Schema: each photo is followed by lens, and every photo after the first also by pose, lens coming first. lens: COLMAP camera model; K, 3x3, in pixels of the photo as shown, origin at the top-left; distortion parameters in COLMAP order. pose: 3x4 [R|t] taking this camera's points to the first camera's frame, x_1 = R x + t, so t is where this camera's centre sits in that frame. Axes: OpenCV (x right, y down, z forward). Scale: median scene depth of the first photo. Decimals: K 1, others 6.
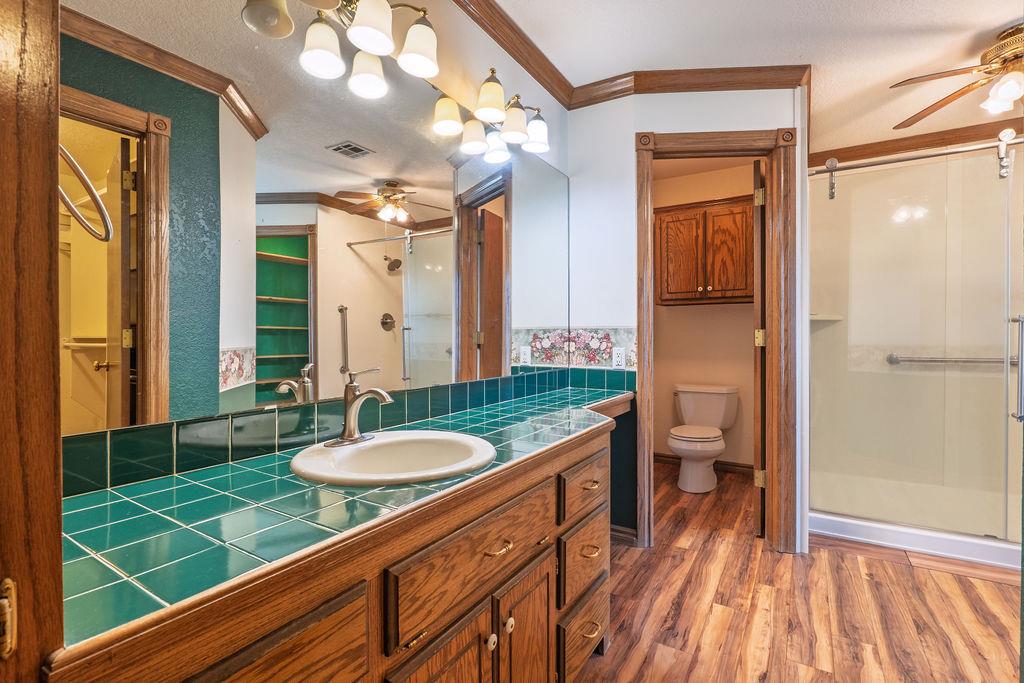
lens RADIAL K [[476.2, 0, 512.5], [0, 476.2, 340.5], [0, 0, 1]] dist [-0.011069, -0.000679]
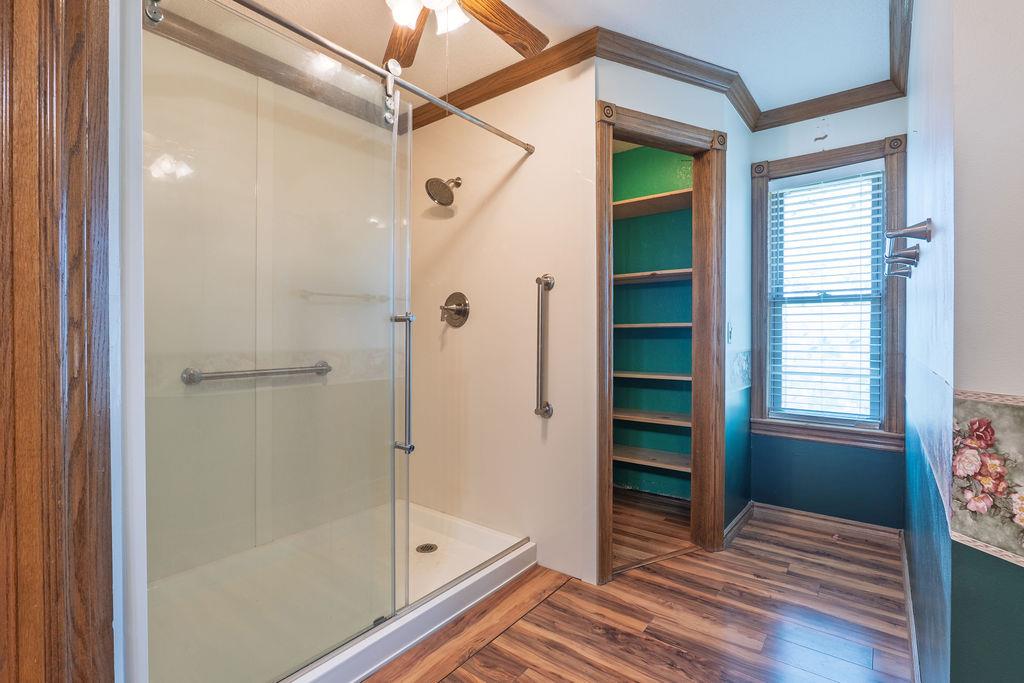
lens RADIAL K [[476.2, 0, 511.9], [0, 476.2, 340.5], [0, 0, 1]] dist [-0.011069, -0.000679]
pose [[0.110161, -0.006781, 0.993891, 0.245387], [0.008903, 0.999943, 0.005835, -0.008241], [-0.993874, 0.008206, 0.110215, 0.545382]]
